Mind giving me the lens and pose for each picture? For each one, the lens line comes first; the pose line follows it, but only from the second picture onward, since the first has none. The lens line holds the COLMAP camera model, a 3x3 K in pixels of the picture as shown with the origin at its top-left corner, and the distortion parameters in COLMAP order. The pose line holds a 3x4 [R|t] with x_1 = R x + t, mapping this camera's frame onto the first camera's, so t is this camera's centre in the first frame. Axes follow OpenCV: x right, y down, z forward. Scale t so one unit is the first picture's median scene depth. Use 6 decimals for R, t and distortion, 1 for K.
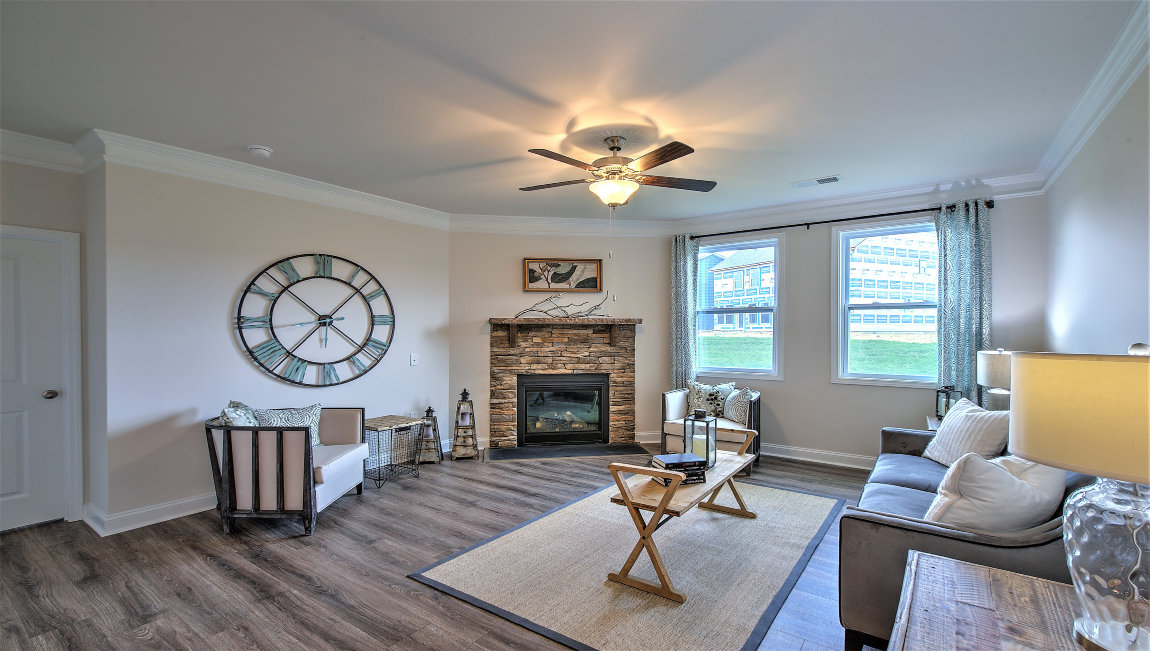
lens RADIAL K [[494.8, 0, 589.2], [0, 494.8, 334.0], [0, 0, 1]] dist [0.003117, -0.002455]
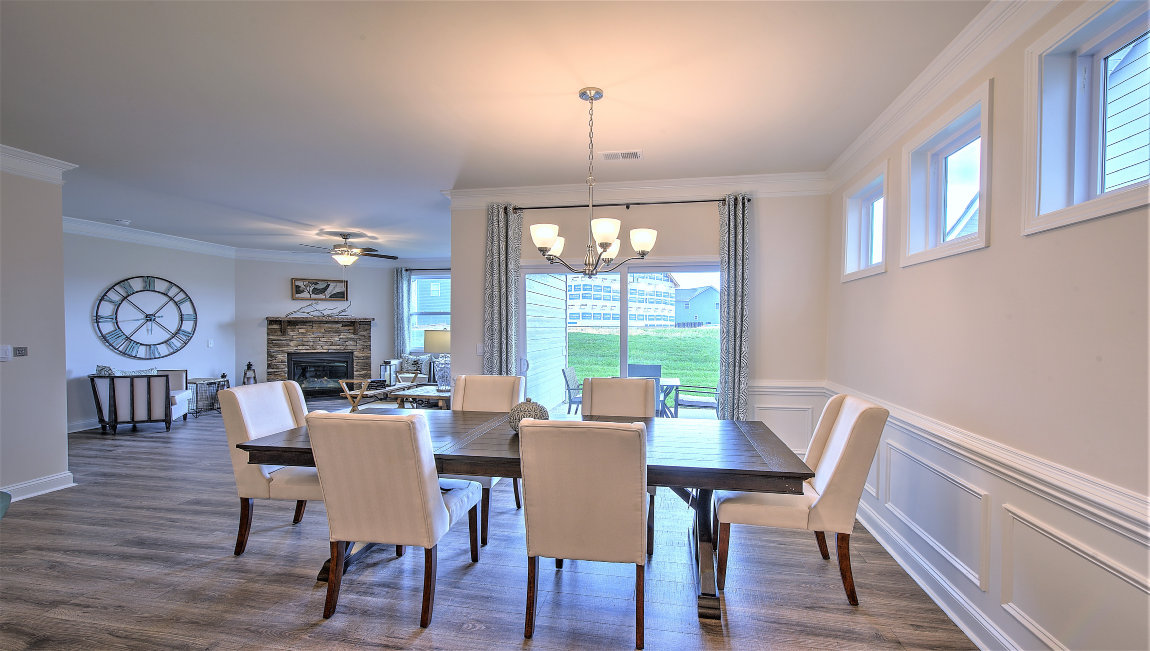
lens RADIAL K [[494.8, 0, 578.0], [0, 494.8, 335.7], [0, 0, 1]] dist [0.003117, -0.002455]
pose [[0.916179, -0.003351, 0.400755, 0.080560], [-0.002354, 0.999903, 0.013743, 0.005291], [-0.400762, -0.013535, 0.916082, -0.945991]]
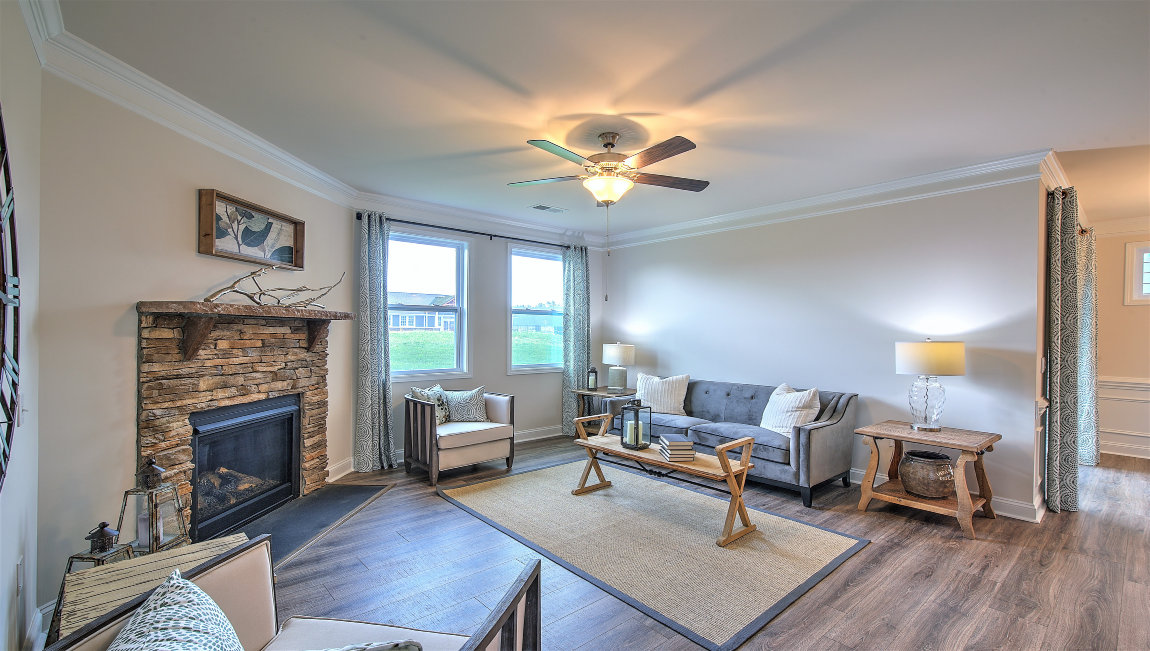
lens RADIAL K [[507.0, 0, 568.1], [0, 507.0, 333.3], [0, 0, 1]] dist [0.008642, -0.000268]
pose [[0.240041, -0.000128, 0.970763, -0.674535], [-0.000509, 1.000000, 0.000258, -0.001112], [-0.970763, -0.000556, 0.240040, 0.600488]]
